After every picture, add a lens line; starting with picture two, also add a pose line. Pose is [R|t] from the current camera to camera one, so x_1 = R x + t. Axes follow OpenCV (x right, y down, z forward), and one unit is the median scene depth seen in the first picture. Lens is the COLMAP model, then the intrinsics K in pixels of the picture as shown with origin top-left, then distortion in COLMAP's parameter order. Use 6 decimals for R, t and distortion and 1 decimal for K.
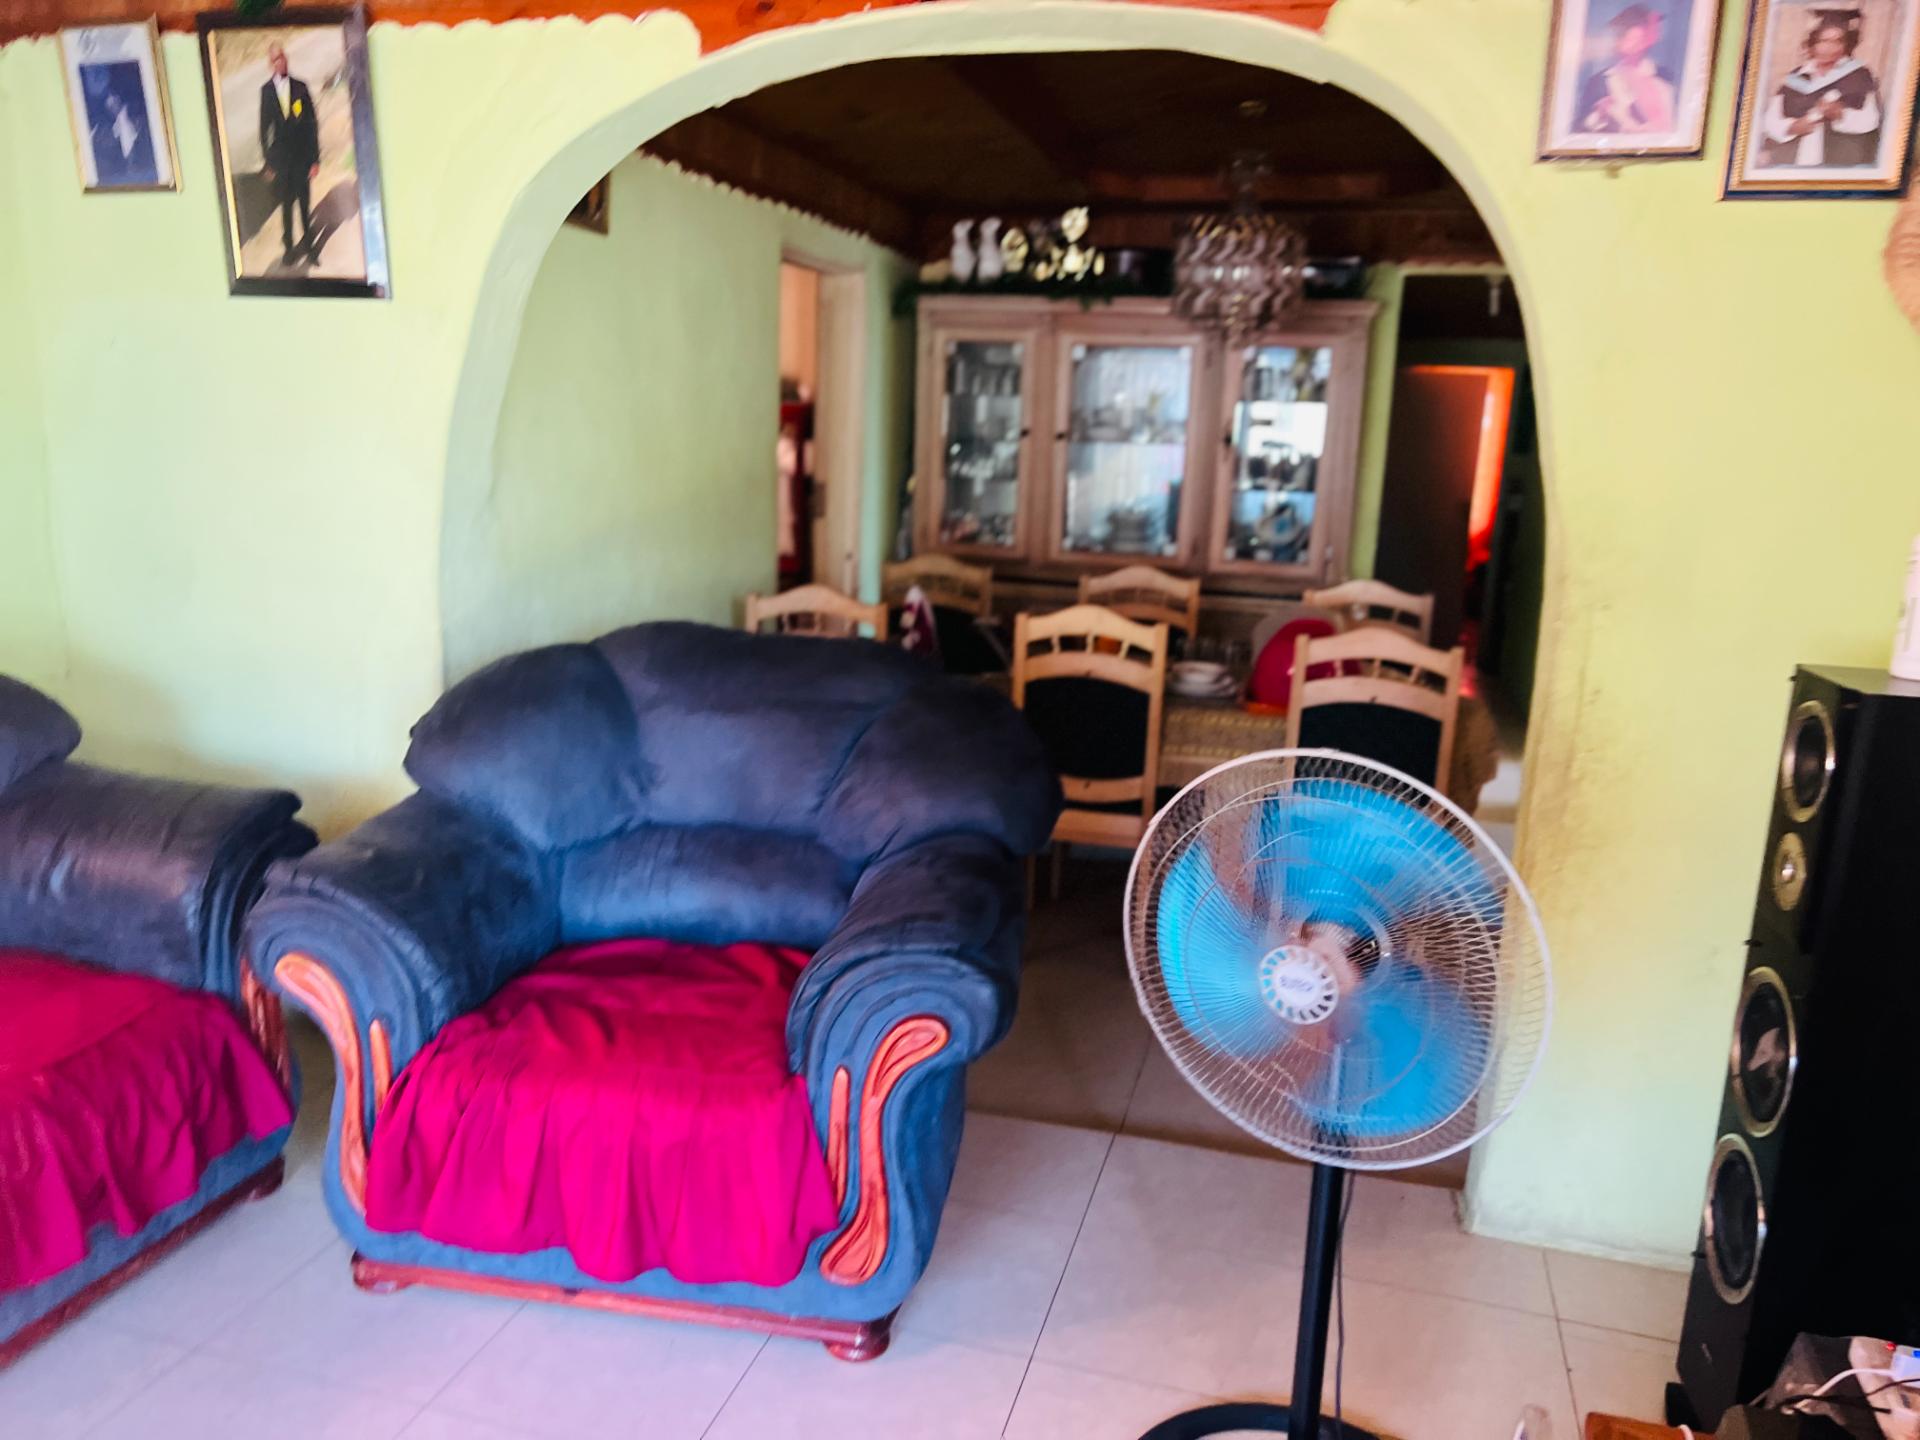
lens RADIAL K [[1439.2, 0, 940.2], [0, 1439.2, 748.8], [0, 0, 1]] dist [0.061729, -0.068439]
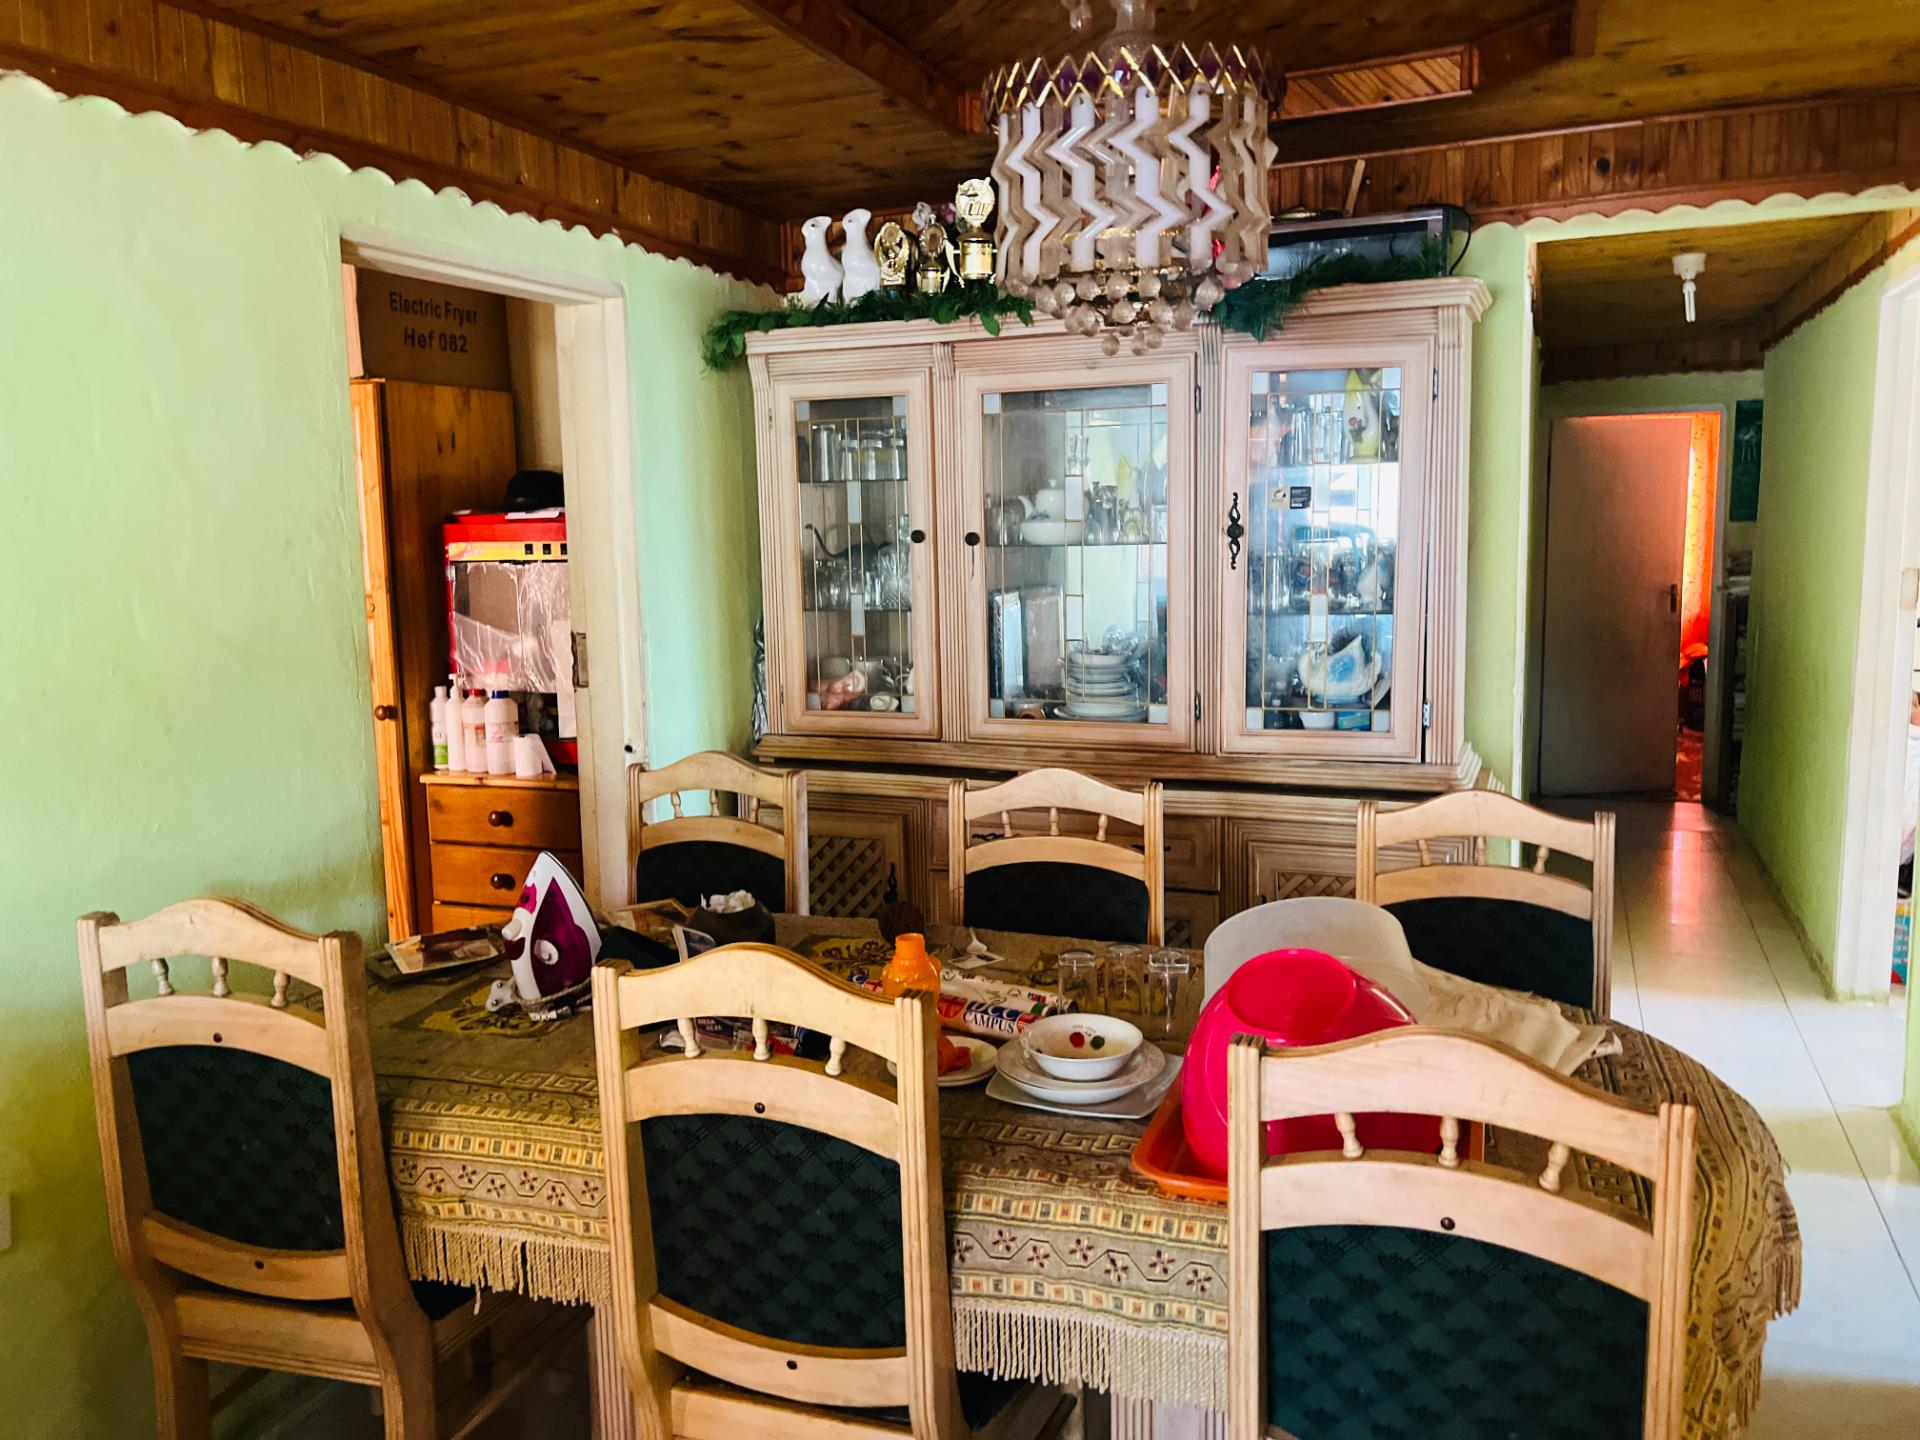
lens RADIAL K [[1439.2, 0, 979.7], [0, 1439.2, 707.5], [0, 0, 1]] dist [0.061729, -0.068439]
pose [[0.993848, -0.043734, -0.101748, 0.288549], [0.033967, 0.994819, -0.095819, -0.169667], [0.105411, 0.091773, 0.990185, 0.789527]]
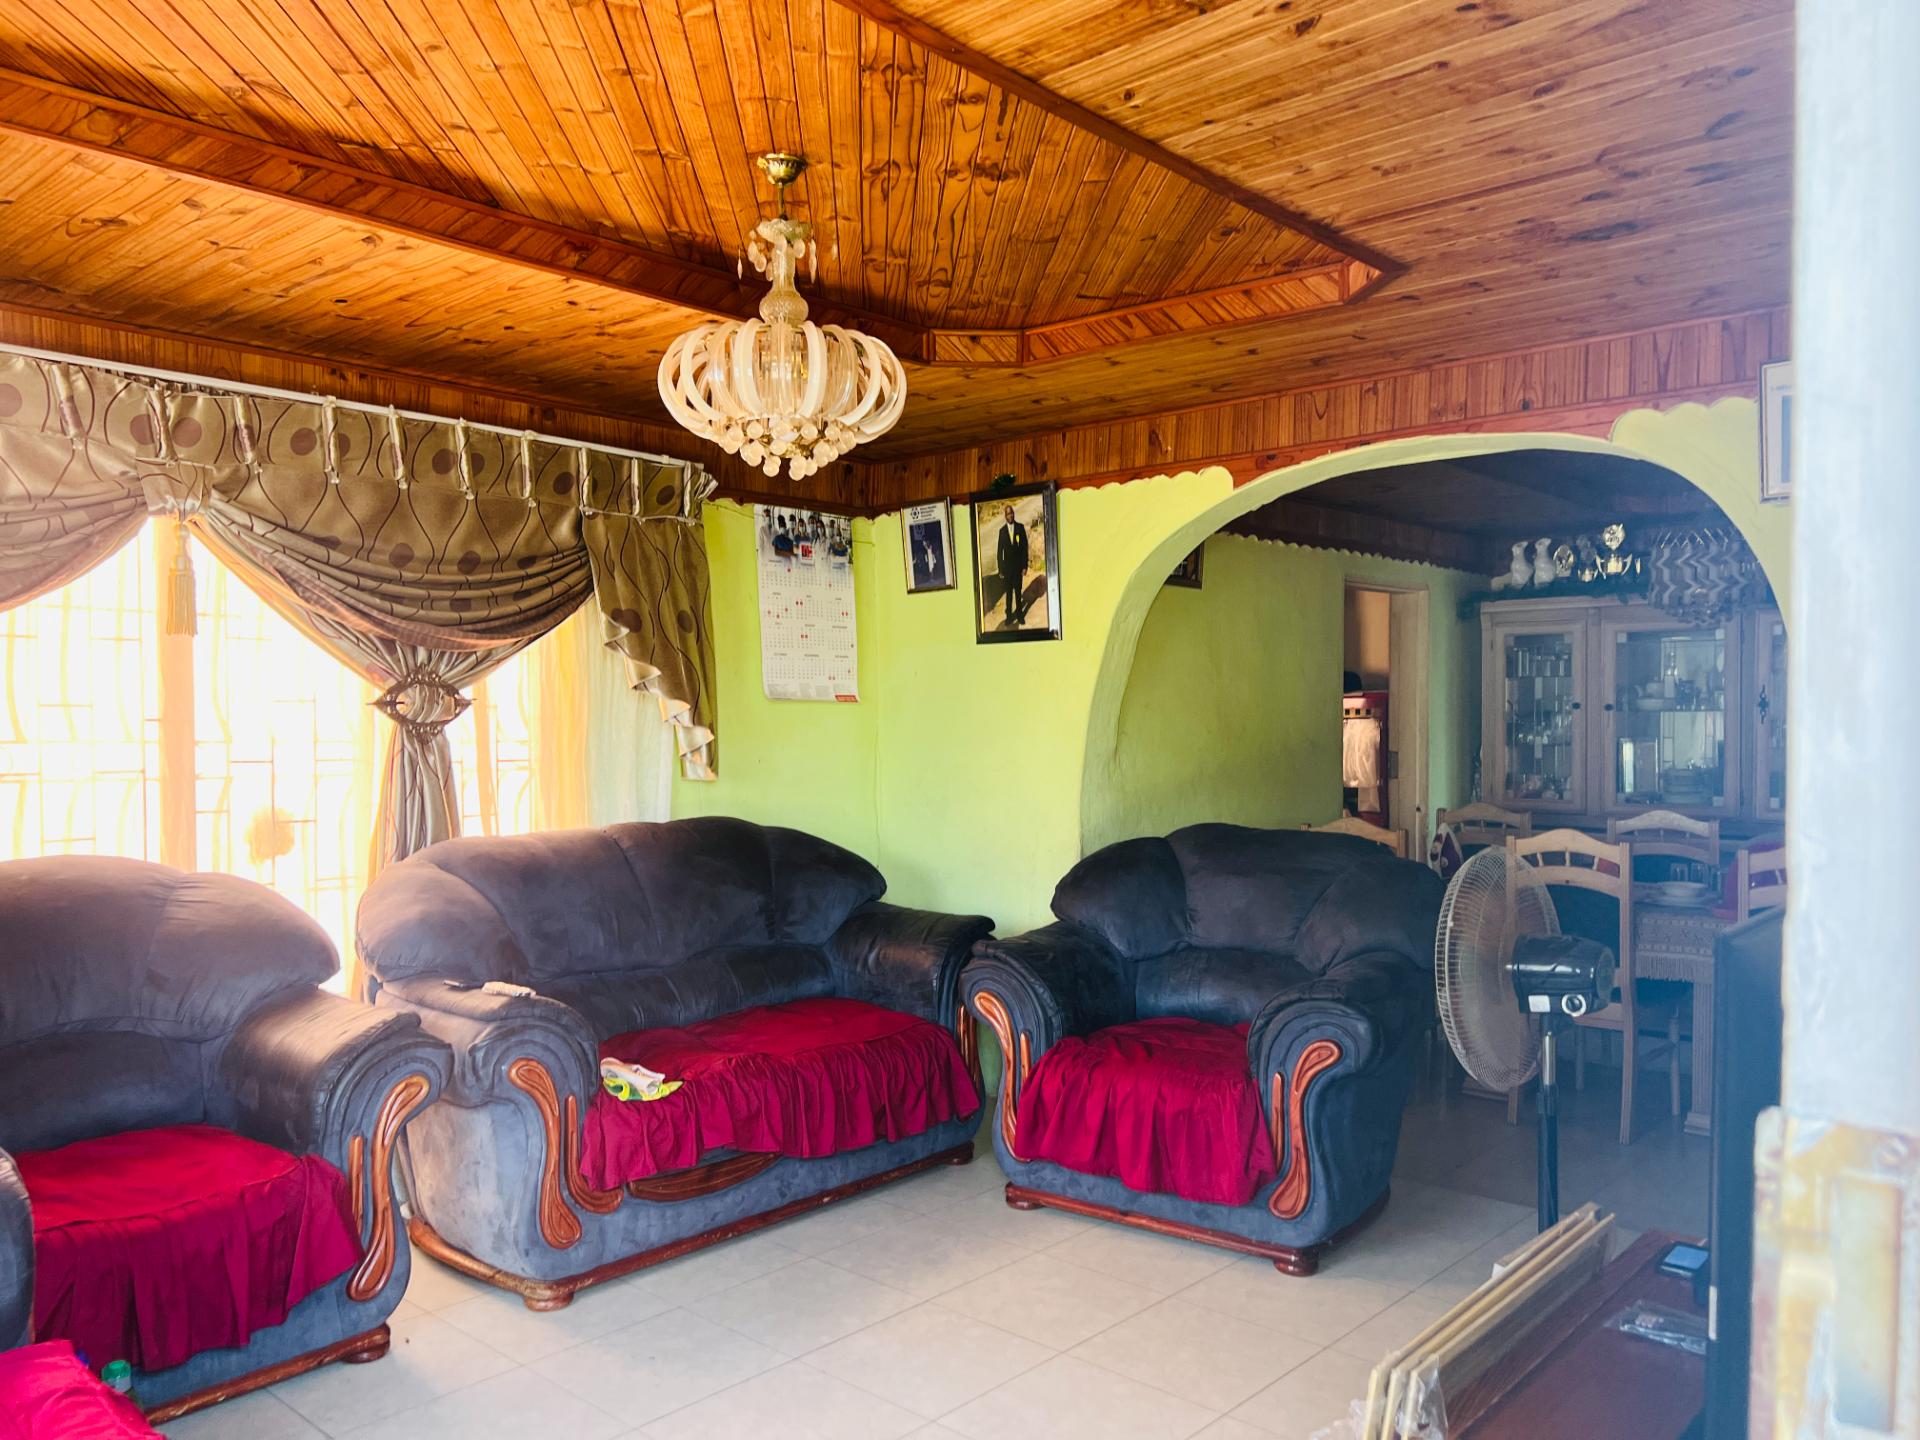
lens RADIAL K [[1439.2, 0, 978.9], [0, 1439.2, 746.0], [0, 0, 1]] dist [0.061729, -0.068439]
pose [[0.900967, -0.032092, -0.432699, 0.261247], [-0.058946, 0.978962, -0.195344, 0.148925], [0.429864, 0.201505, 0.880121, -0.500701]]
